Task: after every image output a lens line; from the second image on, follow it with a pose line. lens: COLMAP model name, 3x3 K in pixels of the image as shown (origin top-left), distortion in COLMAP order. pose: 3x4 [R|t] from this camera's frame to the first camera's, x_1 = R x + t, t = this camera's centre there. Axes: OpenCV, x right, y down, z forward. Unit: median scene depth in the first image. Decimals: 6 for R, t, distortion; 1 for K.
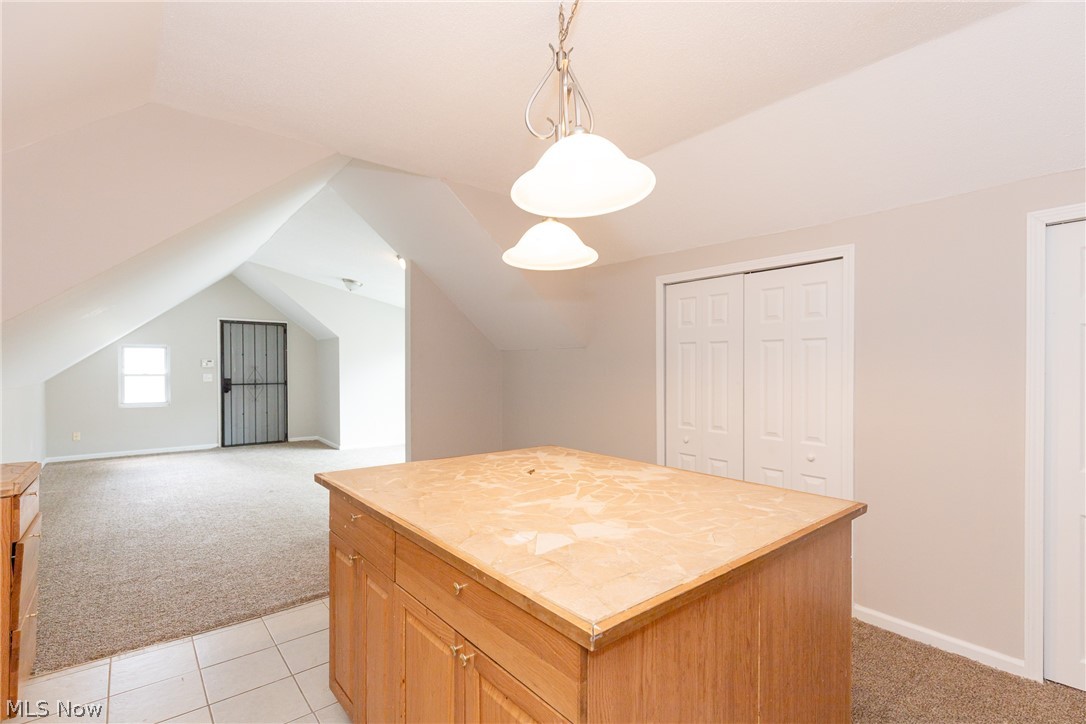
lens RADIAL K [[513.8, 0, 545.4], [0, 513.8, 371.0], [0, 0, 1]] dist [0.009128, -0.000051]
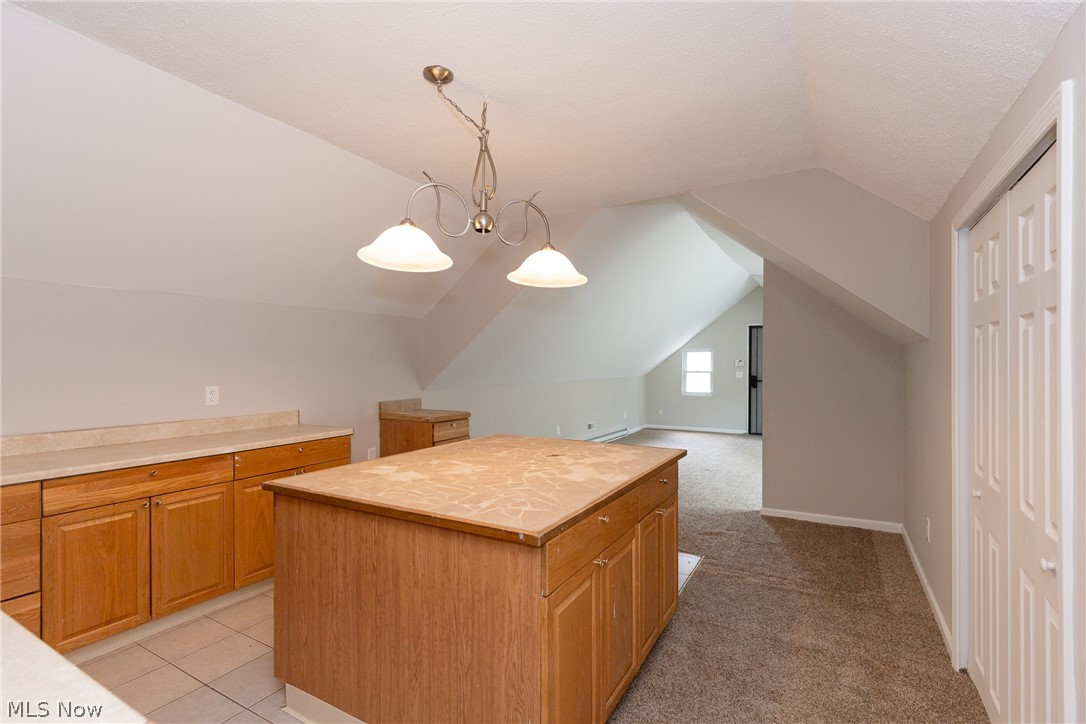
lens RADIAL K [[499.4, 0, 529.2], [0, 499.4, 370.4], [0, 0, 1]] dist [0.000467, -0.000139]
pose [[0.337066, 0.008898, -0.941439, 0.295707], [-0.005556, 0.999957, 0.007462, -0.003545], [0.941465, 0.002715, 0.337101, 0.152585]]
